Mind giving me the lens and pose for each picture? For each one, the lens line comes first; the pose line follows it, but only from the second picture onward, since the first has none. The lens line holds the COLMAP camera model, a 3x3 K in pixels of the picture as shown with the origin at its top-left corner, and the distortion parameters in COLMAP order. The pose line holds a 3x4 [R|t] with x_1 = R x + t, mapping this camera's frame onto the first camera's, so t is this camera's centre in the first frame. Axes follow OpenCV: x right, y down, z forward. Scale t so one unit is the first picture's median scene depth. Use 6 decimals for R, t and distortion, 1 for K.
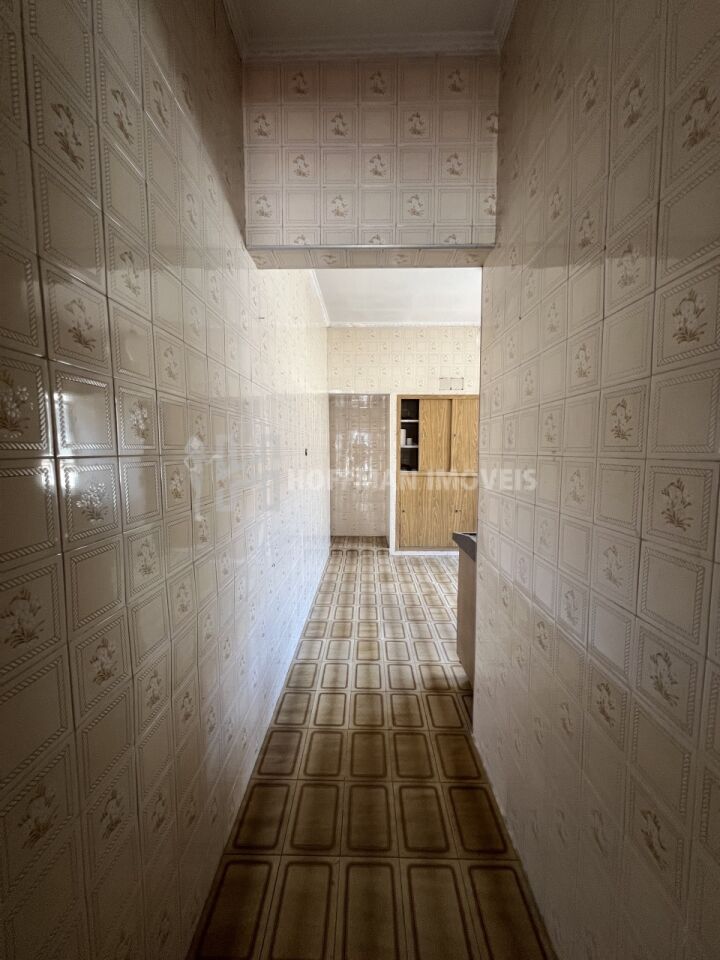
lens RADIAL K [[383.9, 0, 357.4], [0, 383.9, 481.7], [0, 0, 1]] dist [-0.003871, 0.001319]
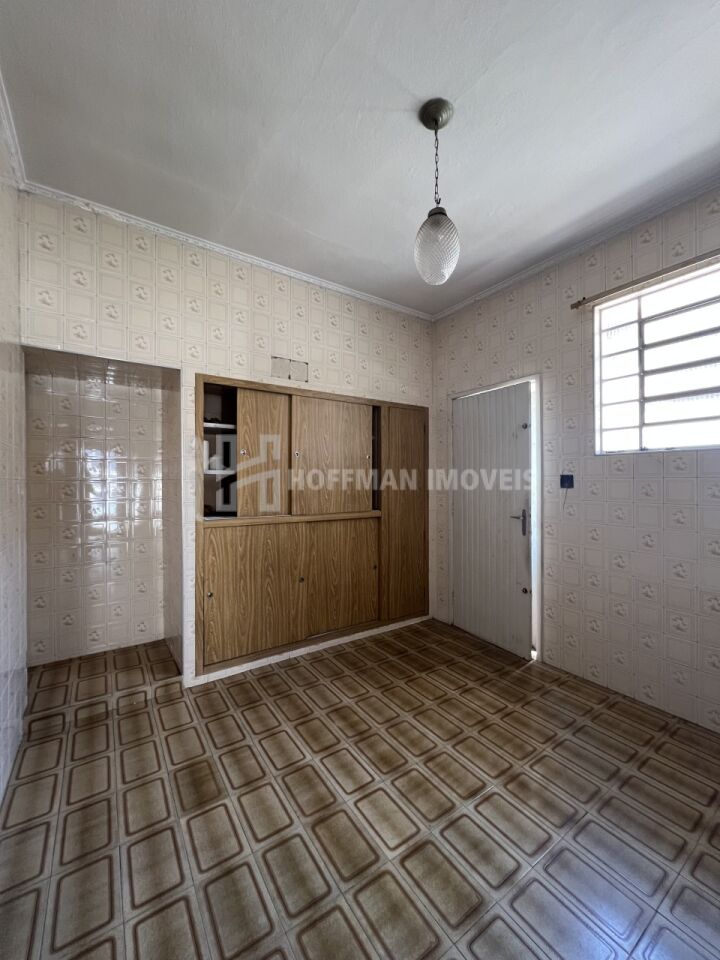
lens RADIAL K [[383.9, 0, 358.2], [0, 383.9, 480.1], [0, 0, 1]] dist [-0.003871, 0.001319]
pose [[0.814793, -0.000833, 0.579751, -0.020325], [0.049831, 0.996399, -0.068602, -0.035802], [-0.577606, 0.084786, 0.811901, 0.481267]]
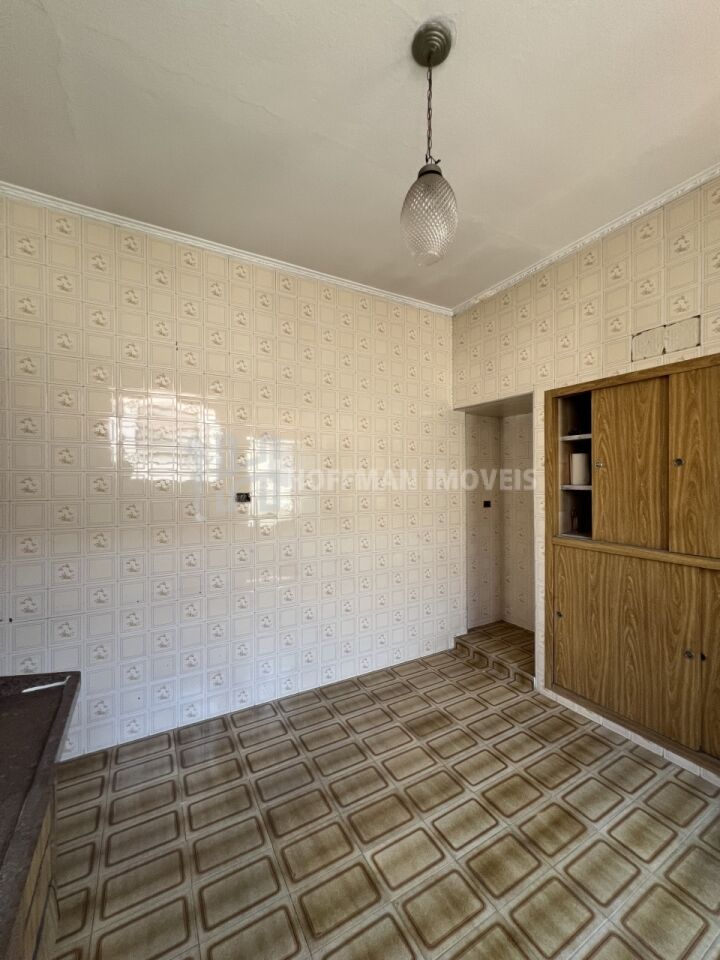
lens RADIAL K [[383.9, 0, 357.8], [0, 383.9, 480.5], [0, 0, 1]] dist [-0.003871, 0.001319]
pose [[0.510202, -0.000636, -0.860054, 0.452517], [-0.069560, 0.996693, -0.042001, -0.064546], [0.857237, 0.081255, 0.508471, 0.537961]]
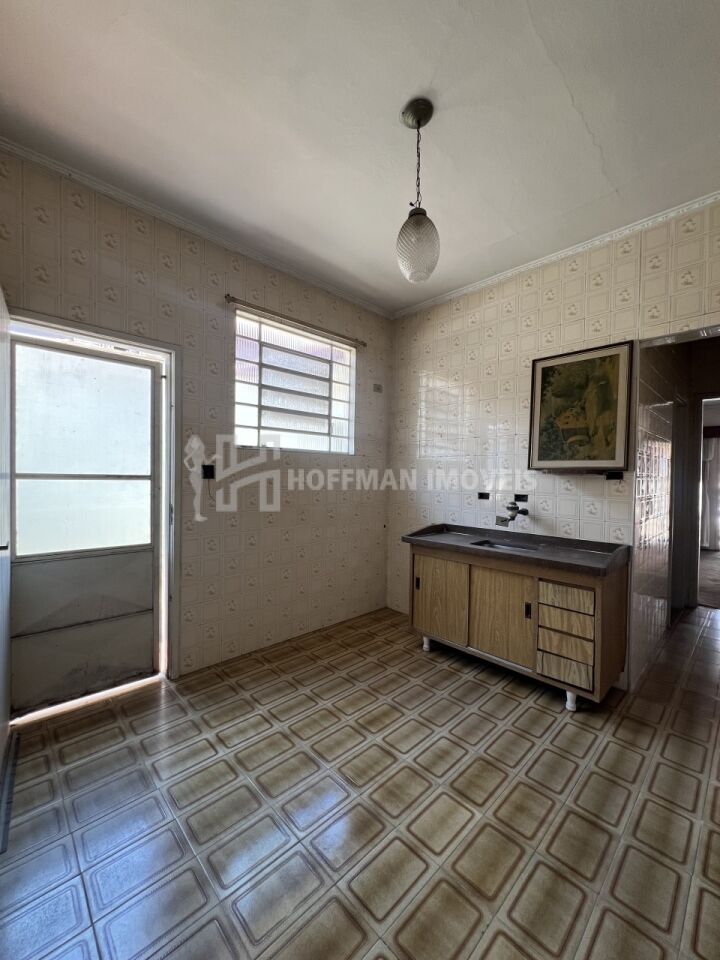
lens RADIAL K [[383.9, 0, 358.2], [0, 383.9, 480.3], [0, 0, 1]] dist [-0.003871, 0.001319]
pose [[-0.708007, -0.019035, 0.705949, 0.021101], [0.044093, 0.996495, 0.071090, -0.076302], [-0.704828, 0.081460, -0.704686, 1.020084]]
